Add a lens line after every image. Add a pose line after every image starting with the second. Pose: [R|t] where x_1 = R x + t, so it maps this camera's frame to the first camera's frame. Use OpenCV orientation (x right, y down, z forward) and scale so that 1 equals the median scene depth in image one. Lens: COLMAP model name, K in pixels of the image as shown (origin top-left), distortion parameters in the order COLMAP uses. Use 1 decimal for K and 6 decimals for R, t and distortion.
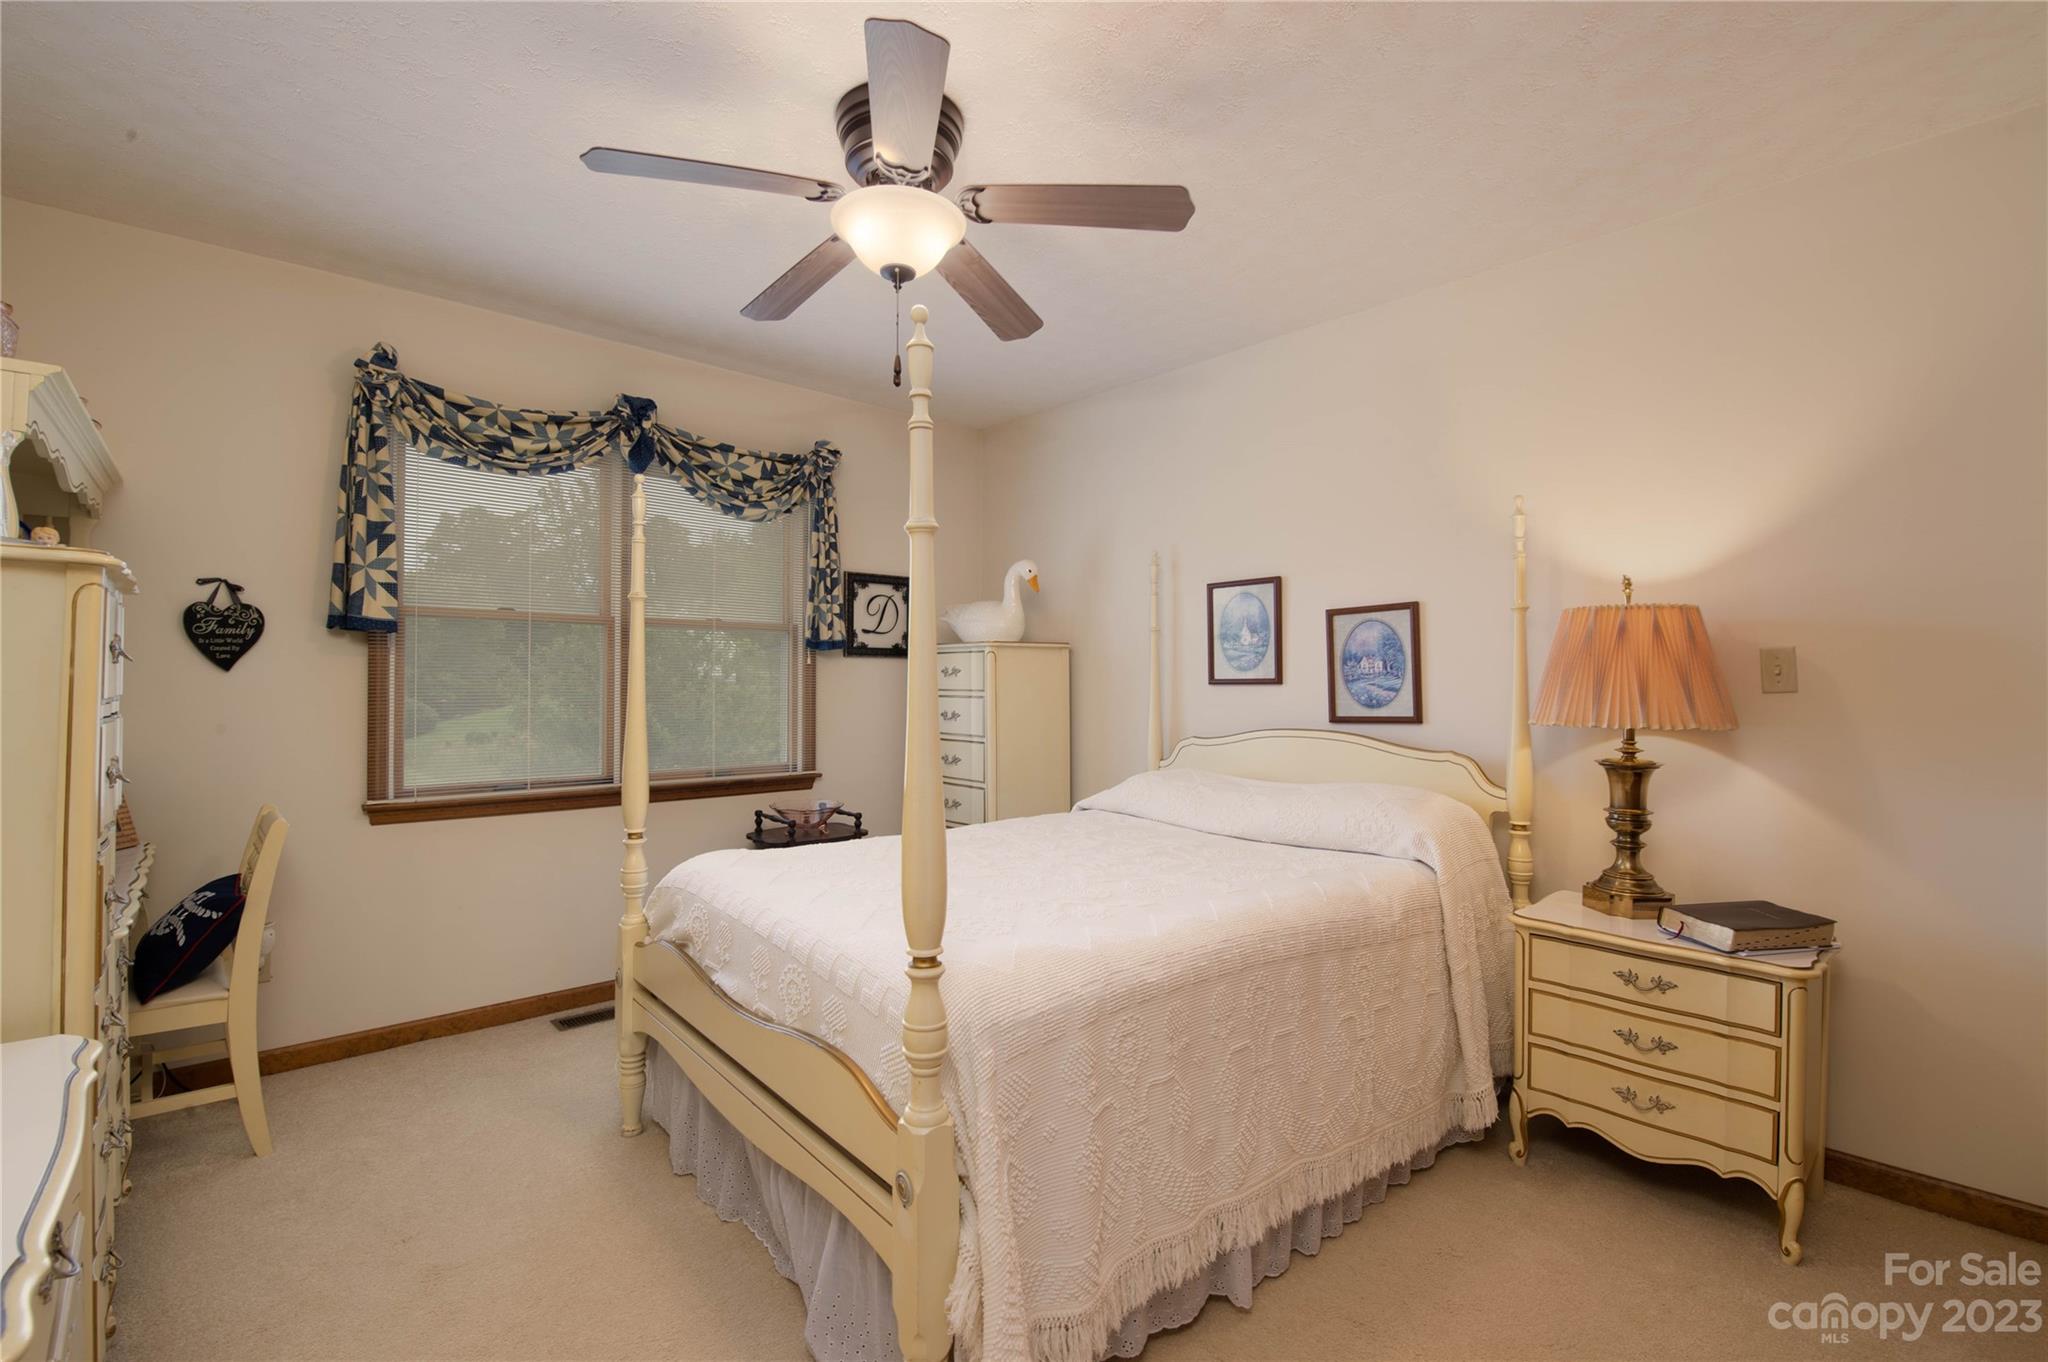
lens RADIAL K [[895.0, 0, 1032.0], [0, 895.0, 678.2], [0, 0, 1]] dist [-0.013204, -0.002767]
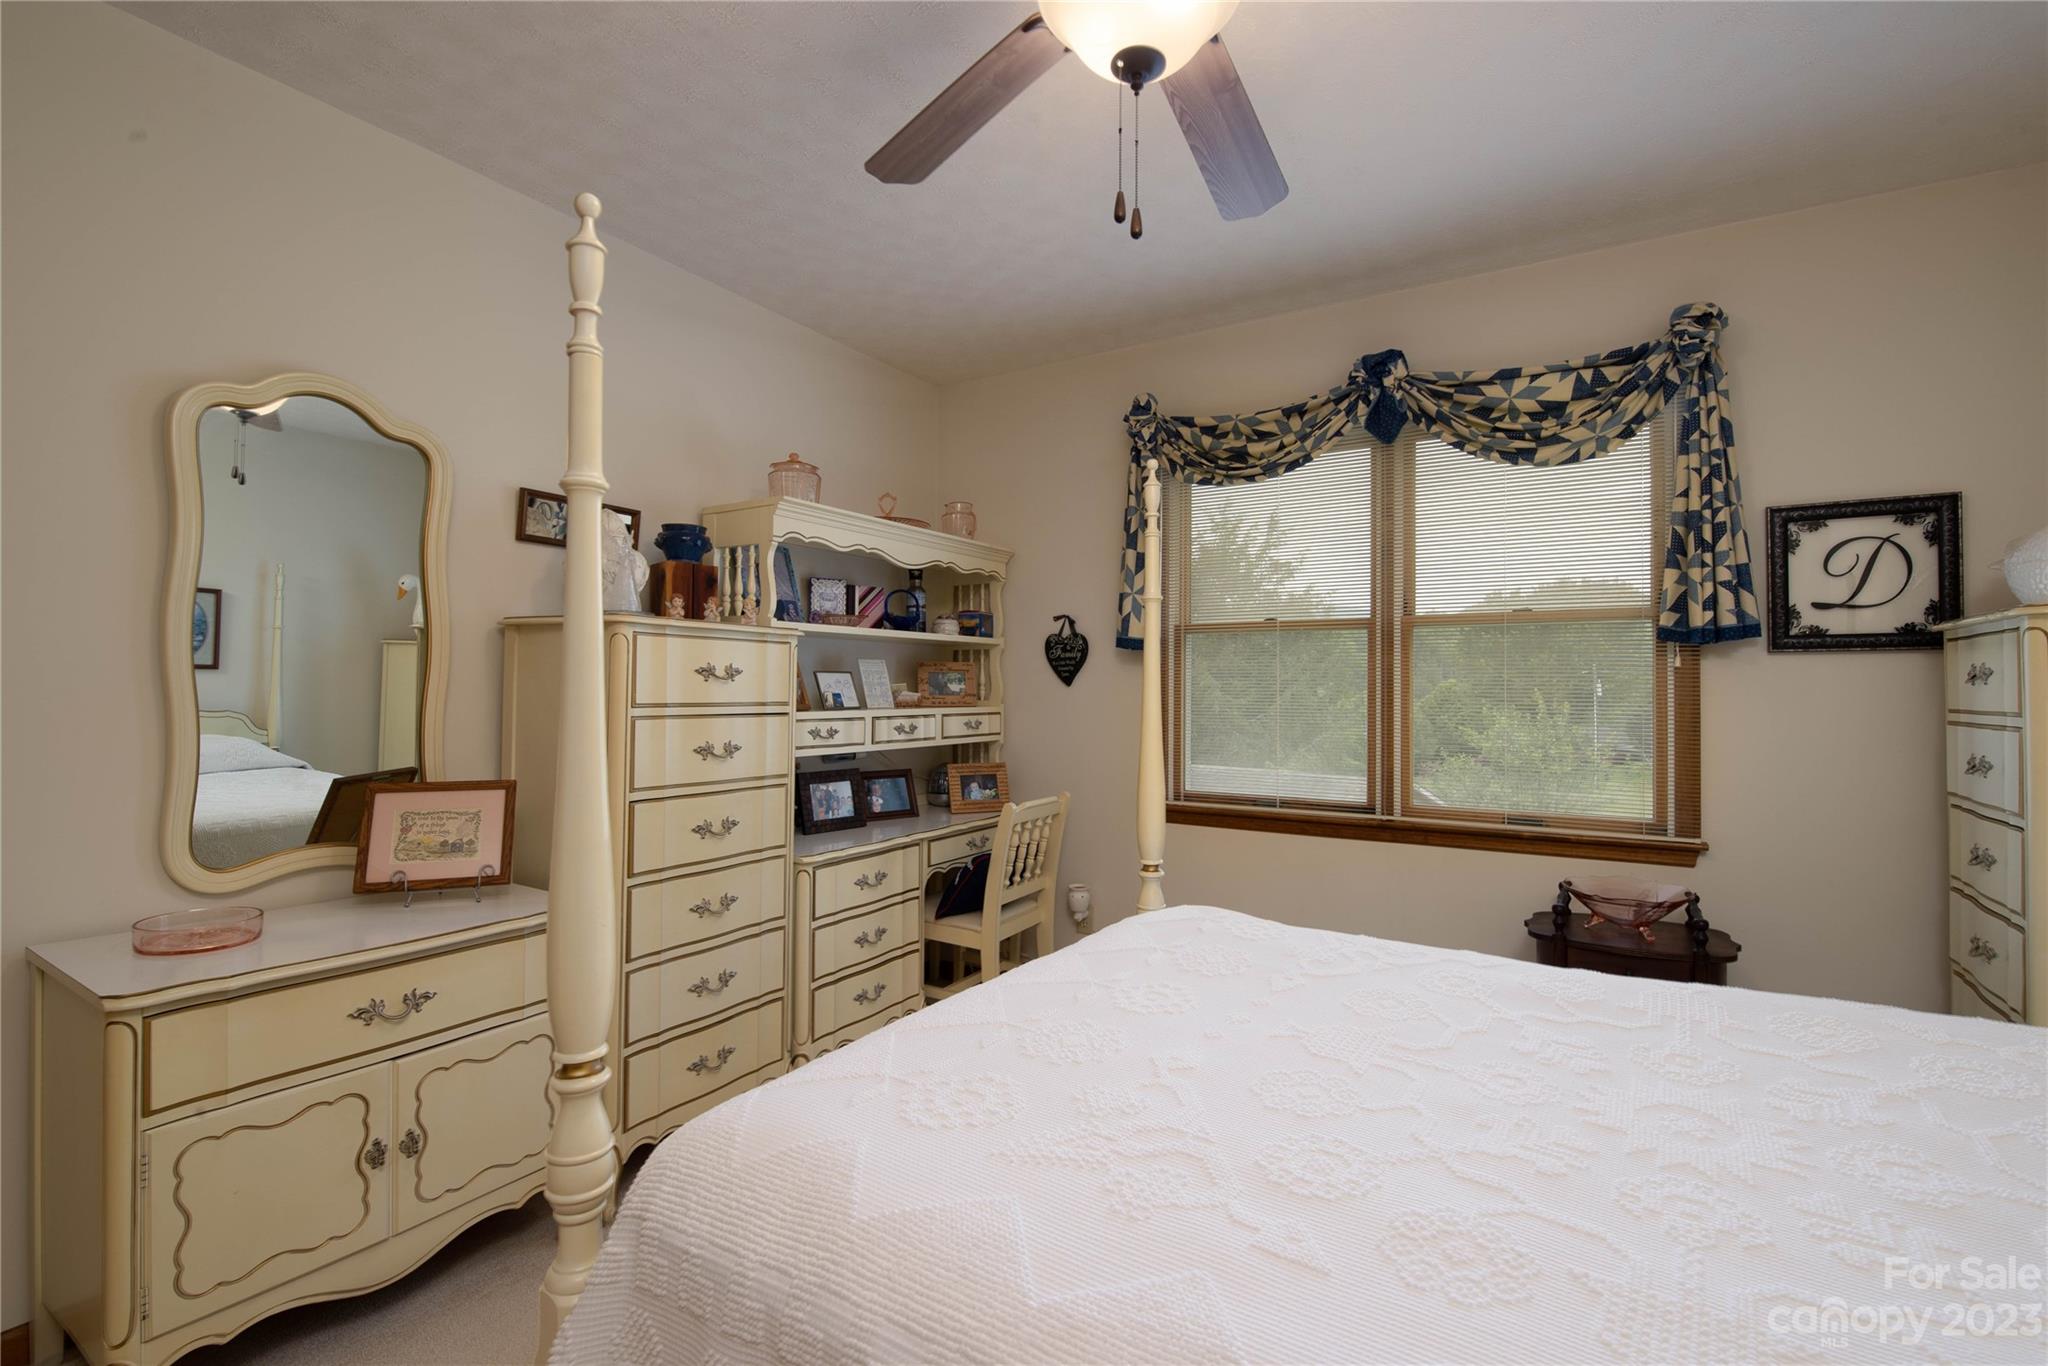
lens RADIAL K [[895.0, 0, 1030.3], [0, 895.0, 685.7], [0, 0, 1]] dist [-0.013204, -0.002767]
pose [[0.270942, -0.011742, -0.962524, 0.242753], [-0.001570, 0.999919, -0.012640, 0.006220], [0.962594, 0.004936, 0.270902, 0.420603]]
